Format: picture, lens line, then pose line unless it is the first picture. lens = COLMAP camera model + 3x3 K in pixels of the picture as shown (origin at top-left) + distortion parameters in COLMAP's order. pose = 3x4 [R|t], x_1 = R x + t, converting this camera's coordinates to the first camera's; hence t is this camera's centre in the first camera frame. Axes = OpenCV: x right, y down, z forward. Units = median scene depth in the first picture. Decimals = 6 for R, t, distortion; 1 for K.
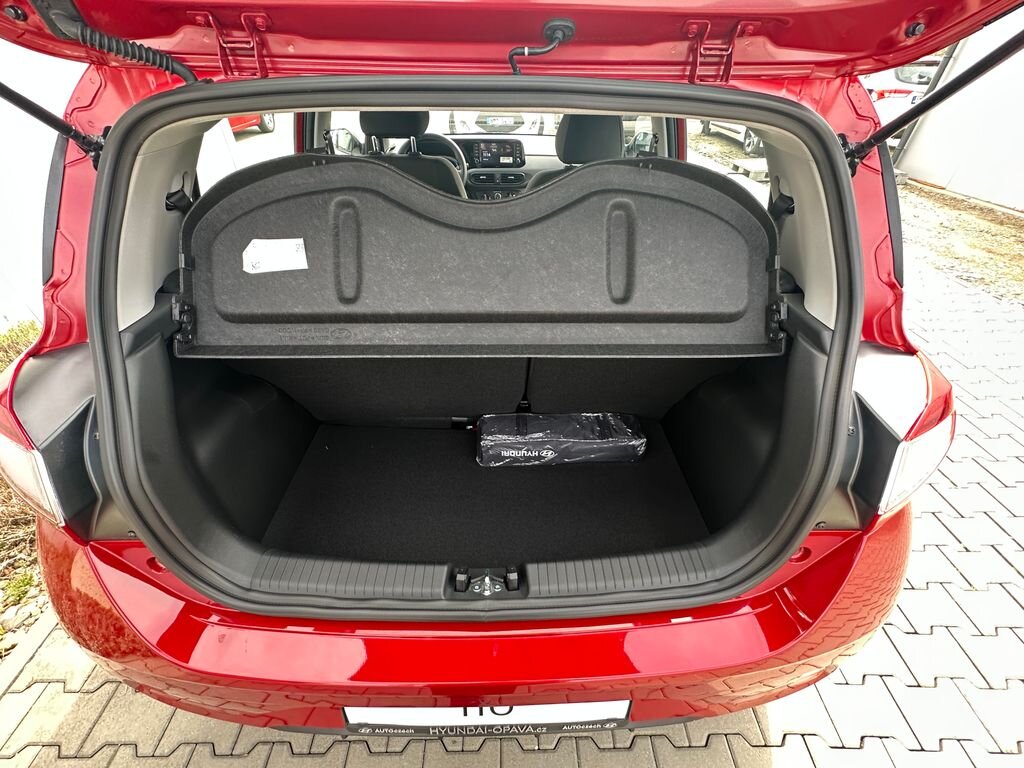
lens RADIAL K [[409.0, 0, 509.4], [0, 409.0, 386.8], [0, 0, 1]] dist [-0.001461, 0.000317]
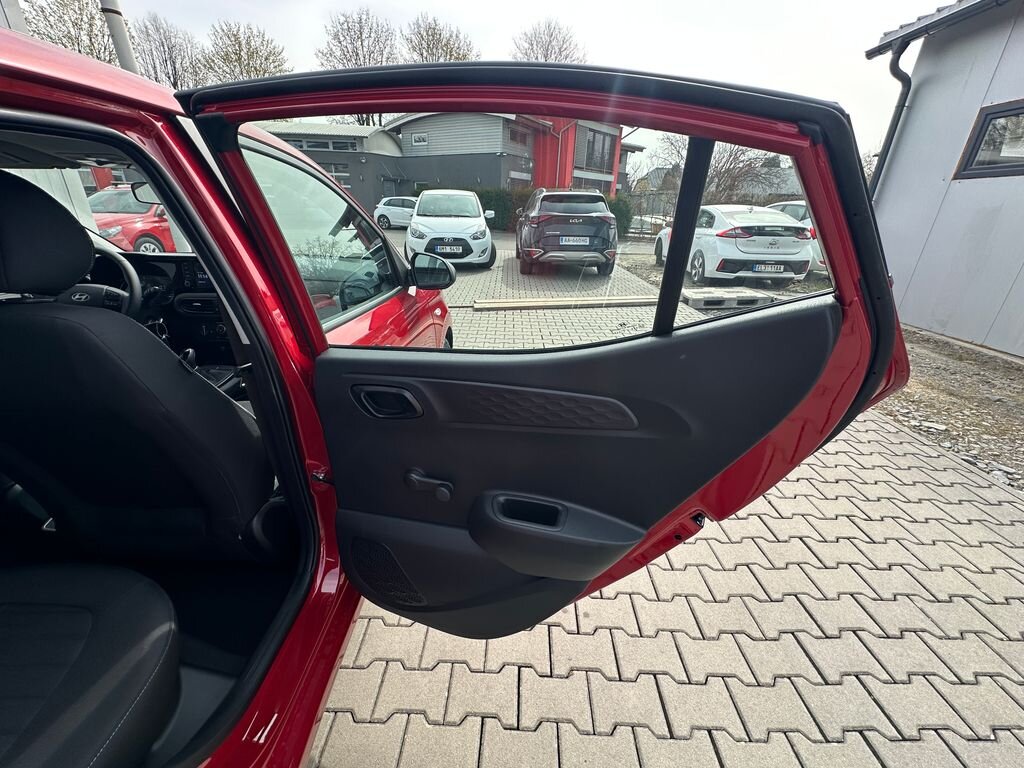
lens RADIAL K [[409.0, 0, 511.6], [0, 409.0, 385.3], [0, 0, 1]] dist [-0.001461, 0.000317]
pose [[0.999816, 0.018818, -0.003840, 0.260845], [-0.019170, 0.965423, -0.259981, -0.105305], [-0.001185, 0.260007, 0.965606, 0.177632]]
